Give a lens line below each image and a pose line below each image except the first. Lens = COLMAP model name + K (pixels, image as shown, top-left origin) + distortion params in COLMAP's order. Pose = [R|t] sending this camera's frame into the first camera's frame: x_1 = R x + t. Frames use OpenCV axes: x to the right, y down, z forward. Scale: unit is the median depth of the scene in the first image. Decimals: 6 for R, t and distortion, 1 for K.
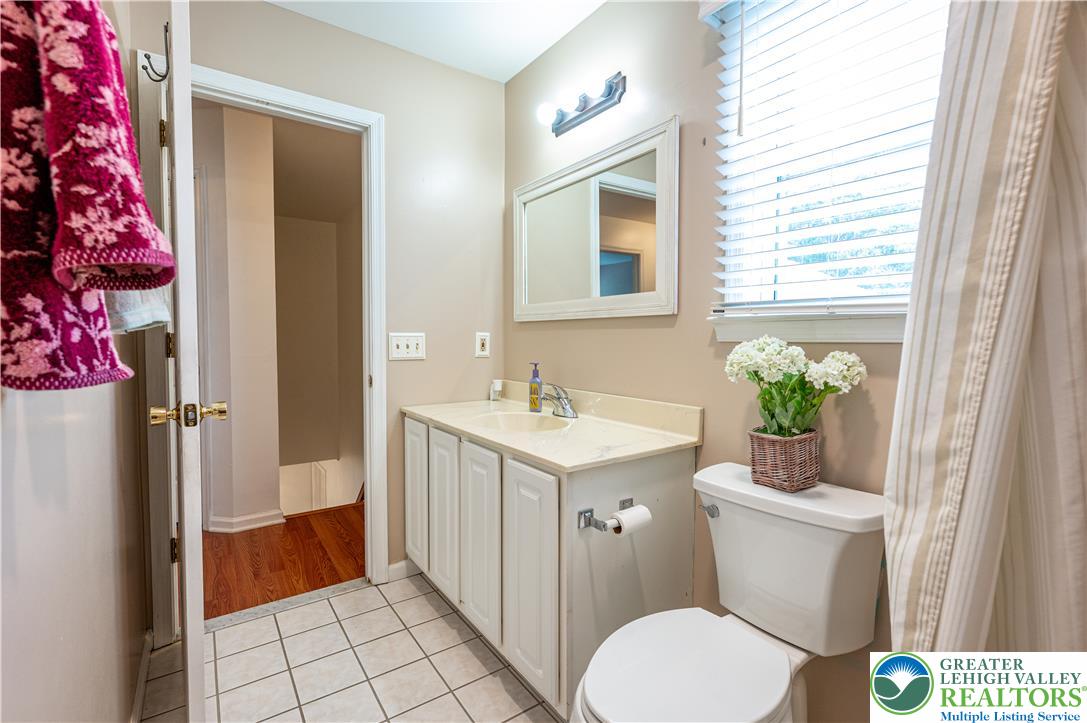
lens RADIAL K [[490.7, 0, 541.0], [0, 490.7, 356.0], [0, 0, 1]] dist [0.003272, 0.000085]
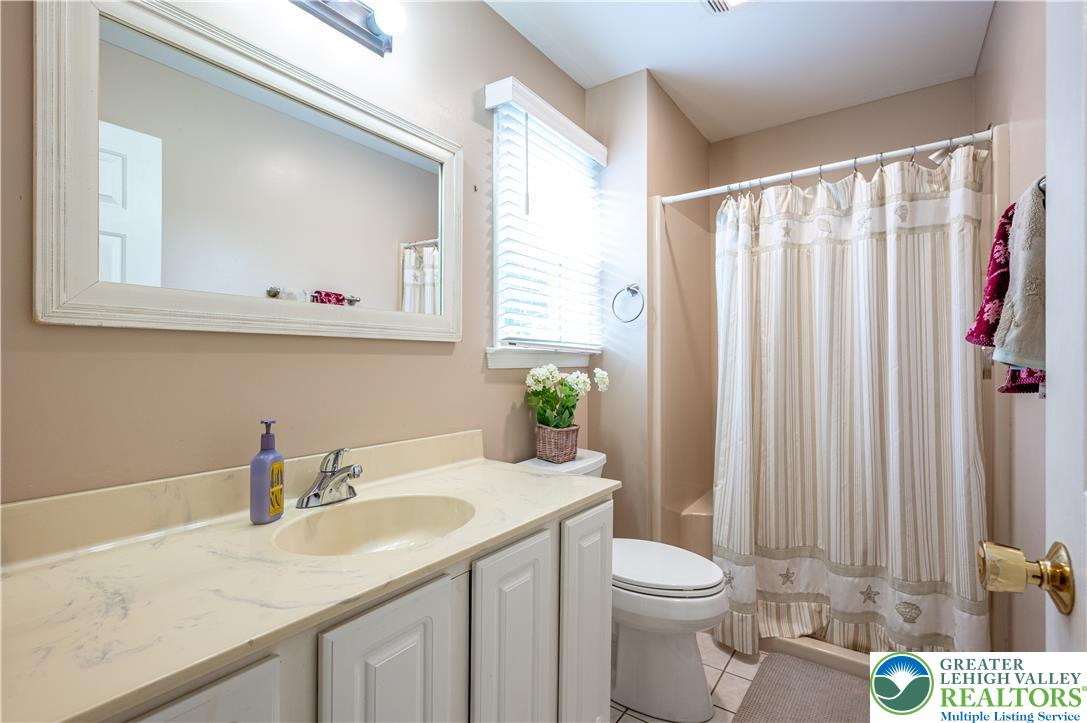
lens RADIAL K [[490.7, 0, 541.0], [0, 490.7, 356.0], [0, 0, 1]] dist [0.003272, 0.000085]
pose [[-0.333299, 0.006721, 0.942797, -0.715584], [0.035468, 0.999356, 0.005415, -0.055474], [-0.942154, 0.035244, -0.333323, 1.172463]]
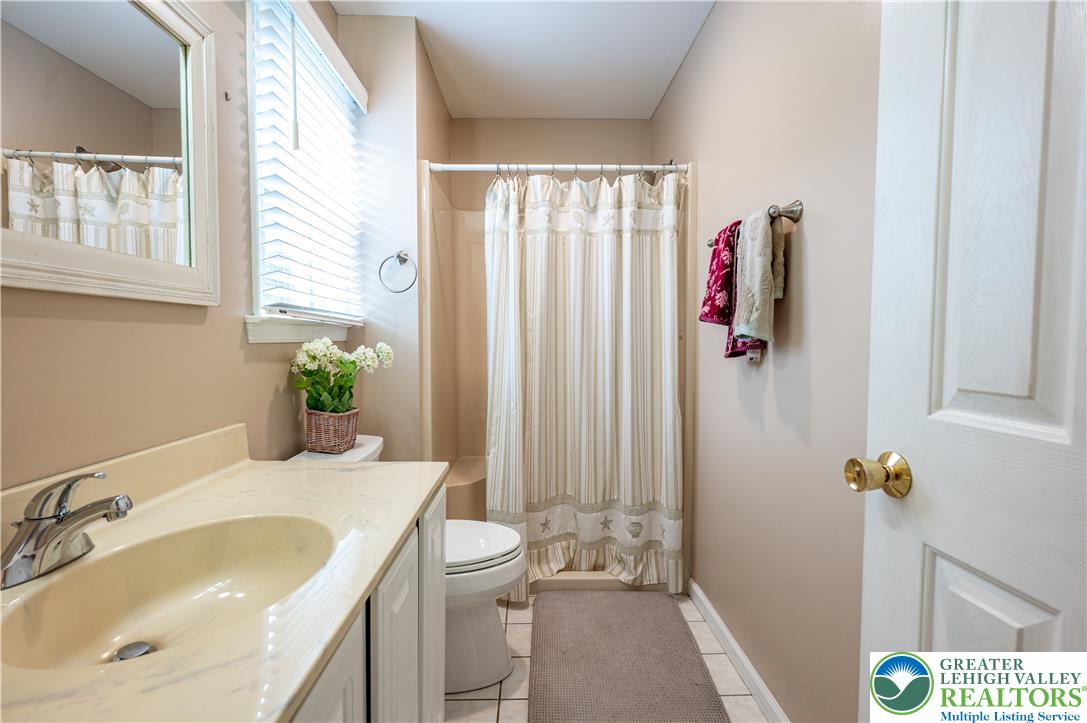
lens RADIAL K [[490.7, 0, 541.0], [0, 490.7, 356.0], [0, 0, 1]] dist [0.003272, 0.000085]
pose [[-0.825992, -0.026788, 0.563045, -0.528623], [0.016471, 0.997297, 0.071612, -0.055600], [-0.563441, 0.068425, -0.823318, 1.325184]]
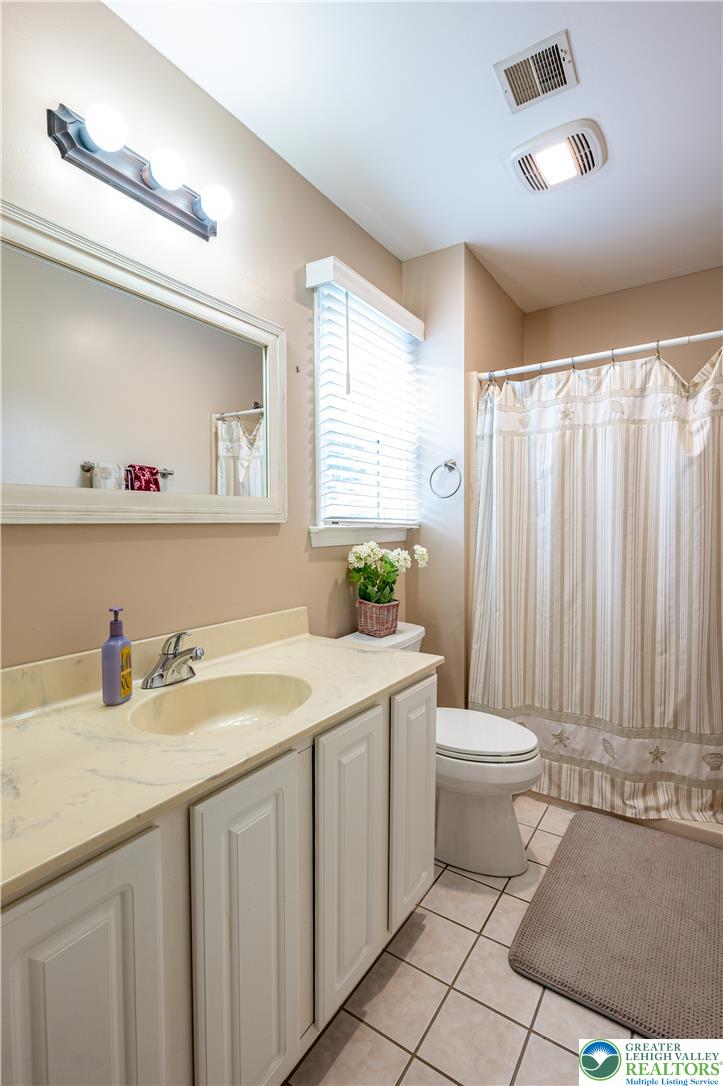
lens RADIAL K [[499.9, 0, 361.5], [0, 499.9, 543.0], [0, 0, 1]] dist [0.001608, 0.000160]
pose [[-0.360307, -0.034535, 0.932194, -0.748788], [0.041790, 0.997714, 0.053115, -0.090640], [-0.931897, 0.058094, -0.358040, 1.221180]]
